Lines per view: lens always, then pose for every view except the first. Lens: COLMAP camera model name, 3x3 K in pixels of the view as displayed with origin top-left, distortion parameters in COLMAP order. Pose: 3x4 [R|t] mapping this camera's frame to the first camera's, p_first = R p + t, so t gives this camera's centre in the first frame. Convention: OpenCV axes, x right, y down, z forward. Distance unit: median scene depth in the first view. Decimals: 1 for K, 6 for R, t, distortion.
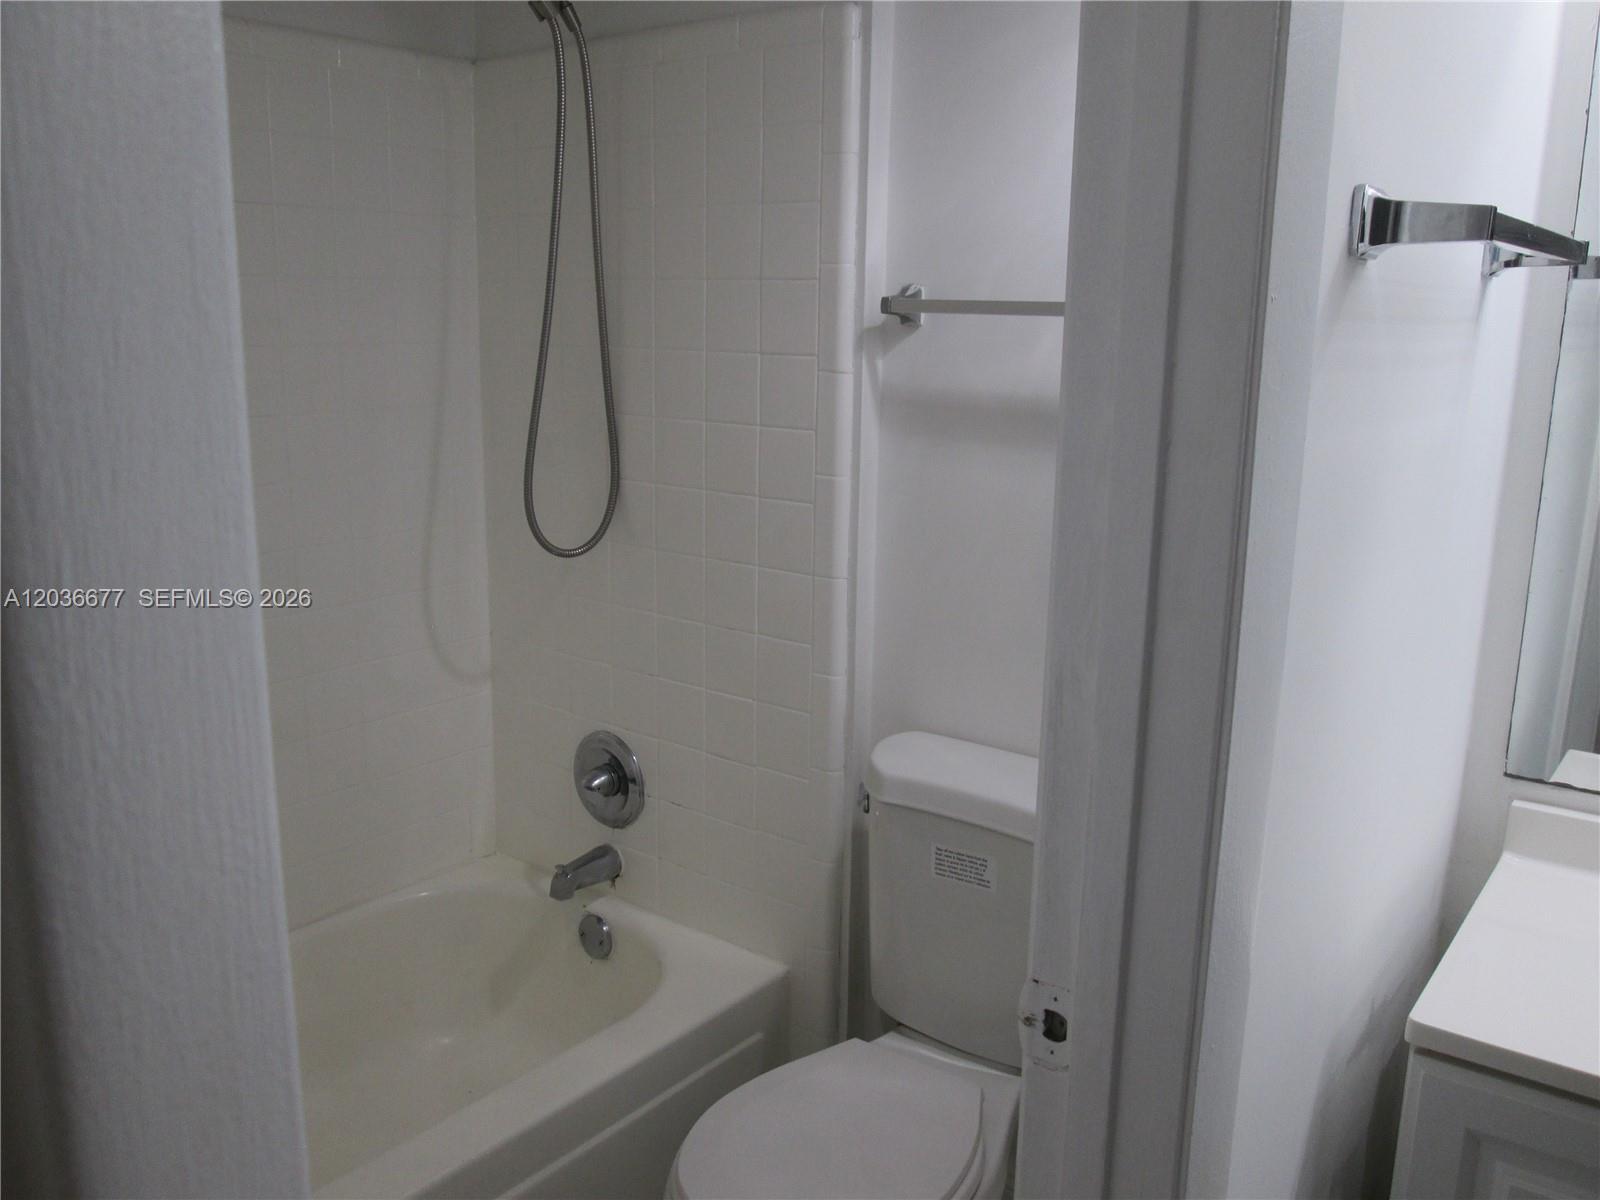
lens RADIAL K [[1309.8, 0, 798.1], [0, 1309.8, 589.2], [0, 0, 1]] dist [-0.064971, 0.031372]
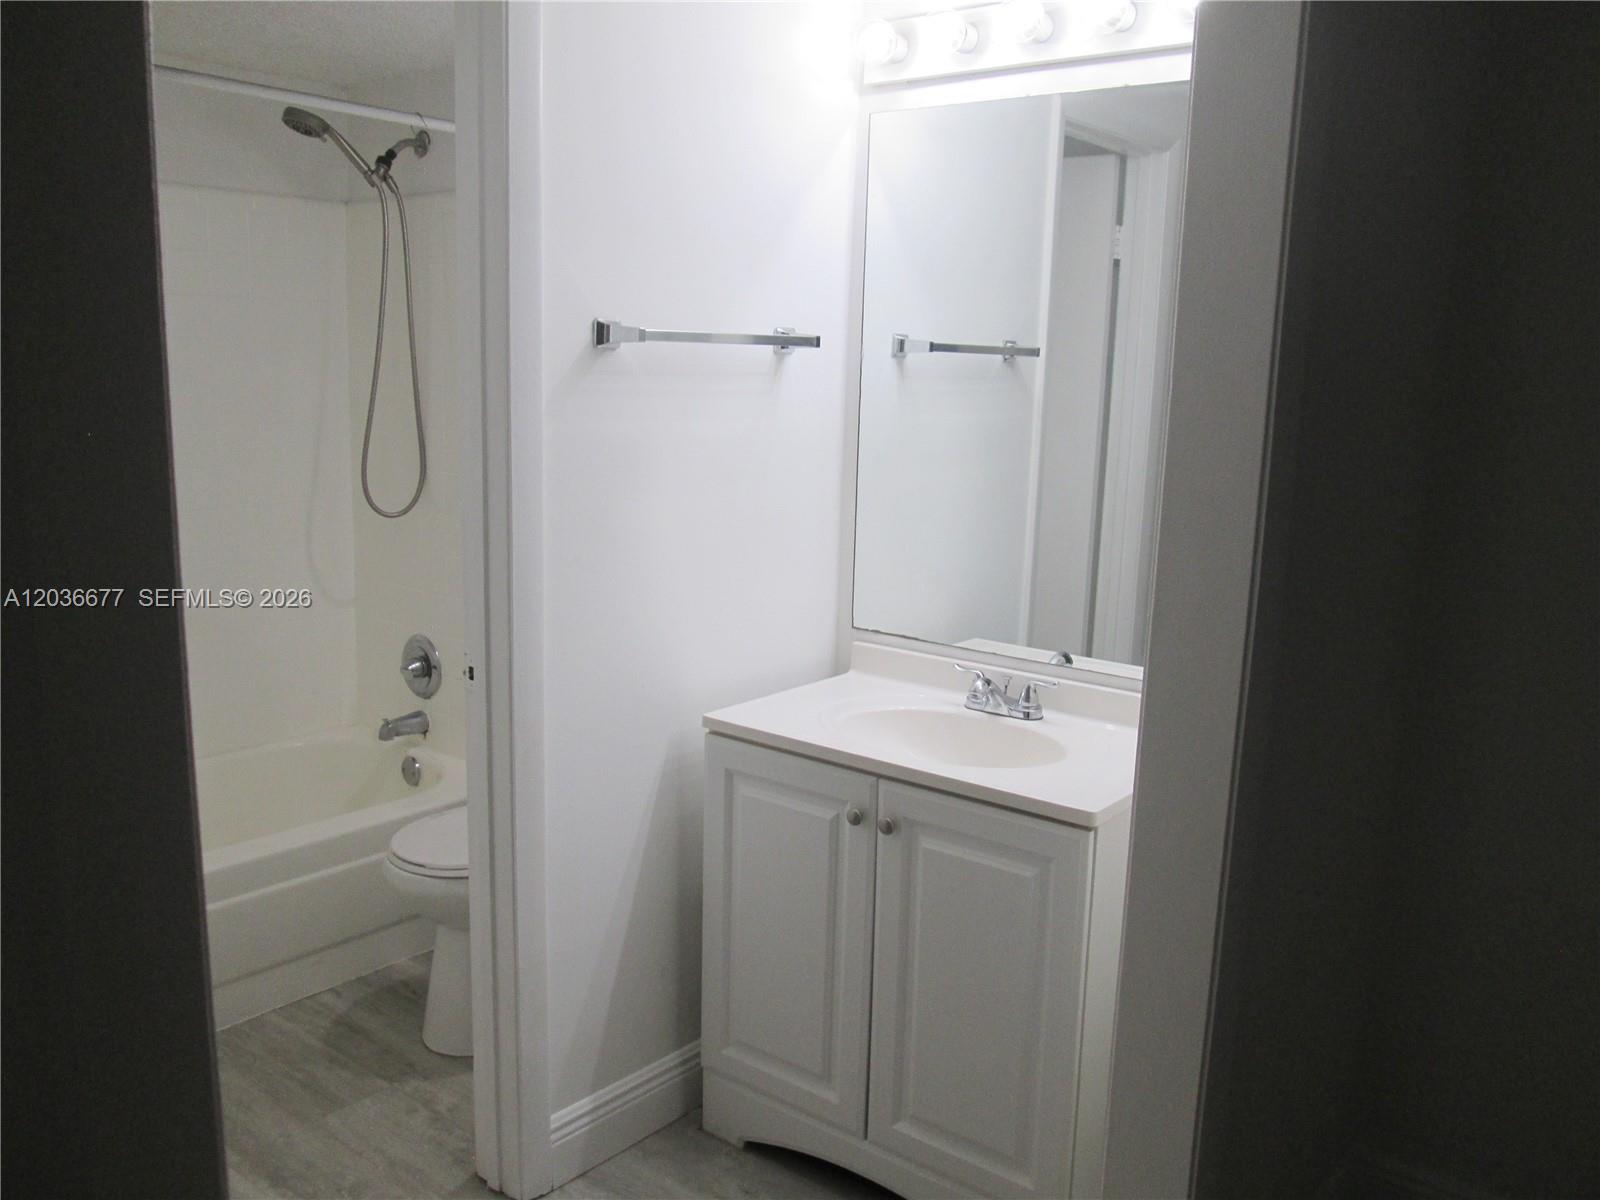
lens RADIAL K [[1309.8, 0, 798.9], [0, 1309.8, 613.6], [0, 0, 1]] dist [-0.064971, 0.031372]
pose [[0.999663, 0.019514, -0.017124, 0.328071], [-0.019841, 0.999620, -0.019125, 0.104632], [0.016744, 0.019459, 0.999670, -0.532796]]
